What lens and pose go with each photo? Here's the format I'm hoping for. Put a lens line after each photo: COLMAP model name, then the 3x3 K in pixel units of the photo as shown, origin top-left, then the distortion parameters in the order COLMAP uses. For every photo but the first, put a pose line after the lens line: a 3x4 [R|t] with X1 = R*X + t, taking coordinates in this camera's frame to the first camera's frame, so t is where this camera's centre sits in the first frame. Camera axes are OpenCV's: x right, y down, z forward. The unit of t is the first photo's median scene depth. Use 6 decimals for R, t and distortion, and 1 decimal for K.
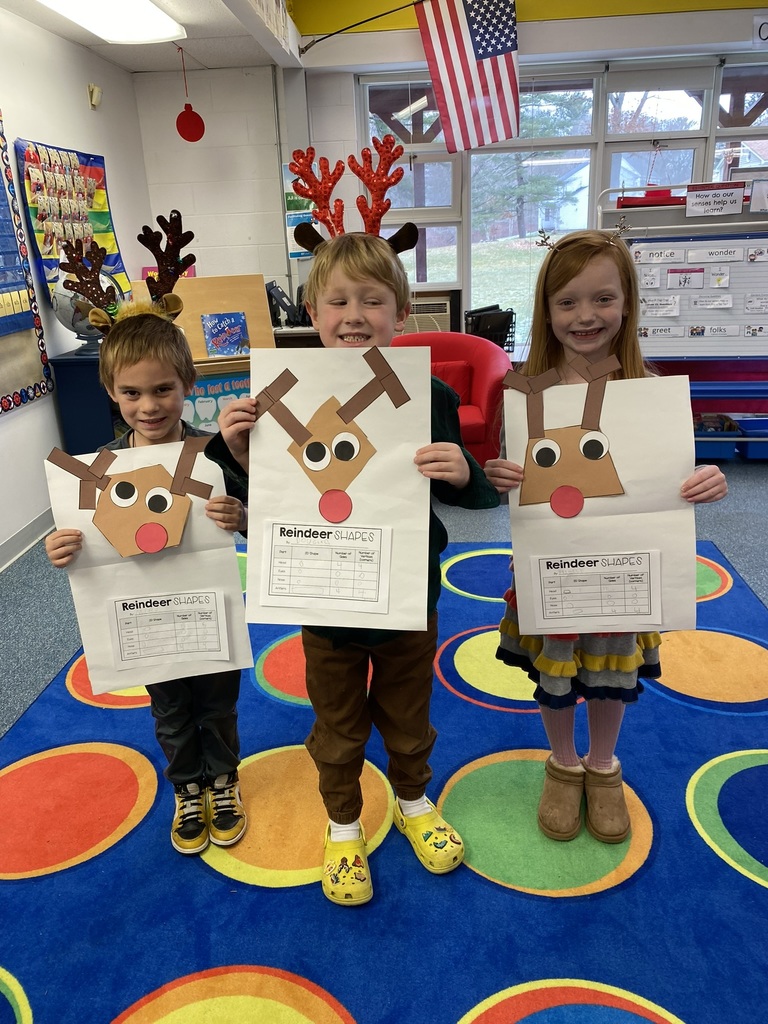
lens RADIAL K [[776.8, 0, 384.0], [0, 776.8, 512.0], [0, 0, 1]] dist [0.004567, -0.005331]
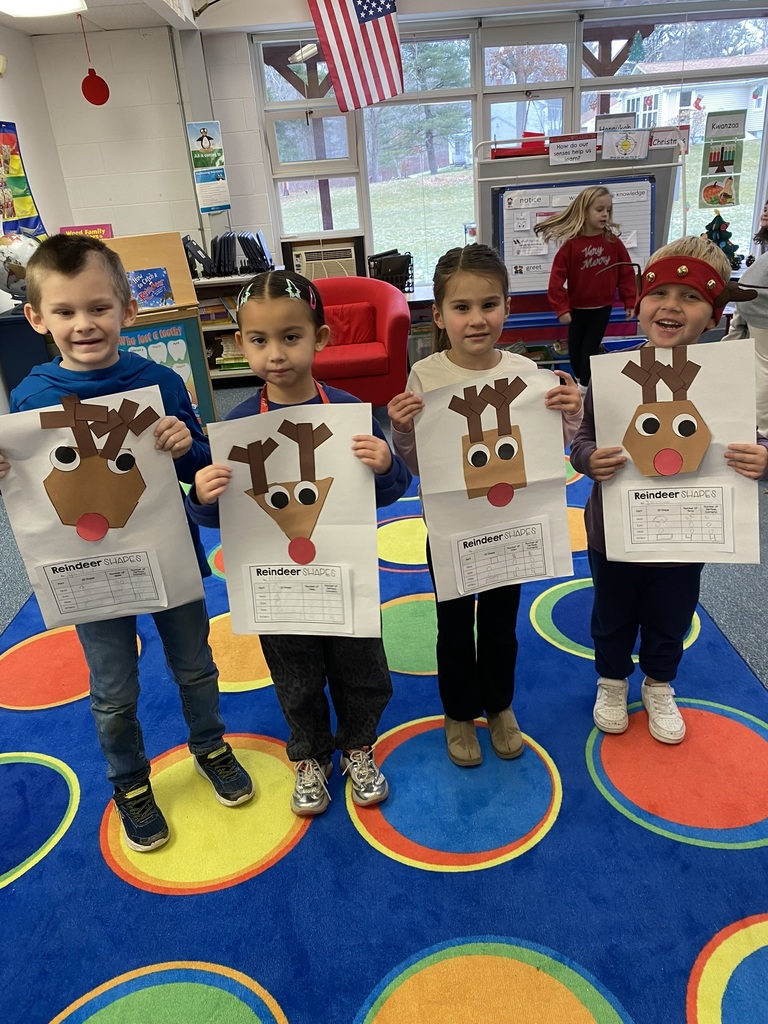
lens RADIAL K [[775.7, 0, 395.4], [0, 775.7, 521.4], [0, 0, 1]] dist [-0.009703, 0.007488]
pose [[0.992285, -0.076535, 0.097529, 0.010480], [0.068486, 0.994163, 0.083365, 0.033240], [-0.103340, -0.076042, 0.991735, -0.155502]]
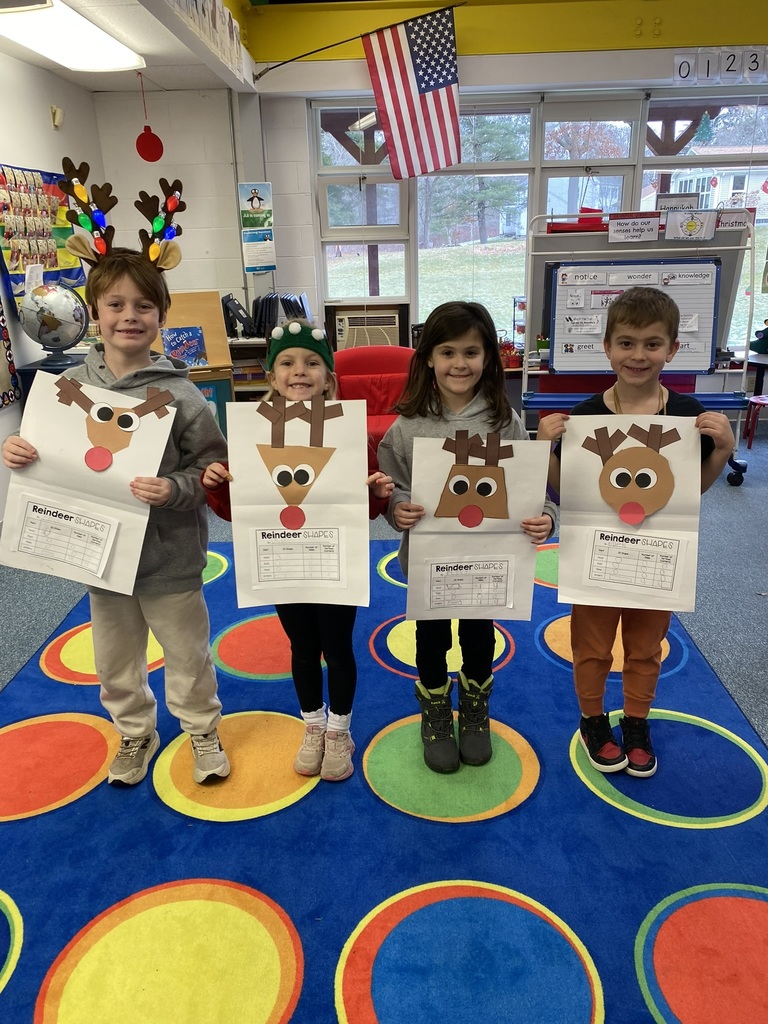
lens RADIAL K [[774.4, 0, 384.8], [0, 774.4, 523.3], [0, 0, 1]] dist [0.003155, -0.005911]
pose [[0.998813, -0.002362, 0.048642, 0.020053], [0.001836, 0.999939, 0.010860, 0.003711], [-0.048665, -0.010757, 0.998757, -0.082226]]
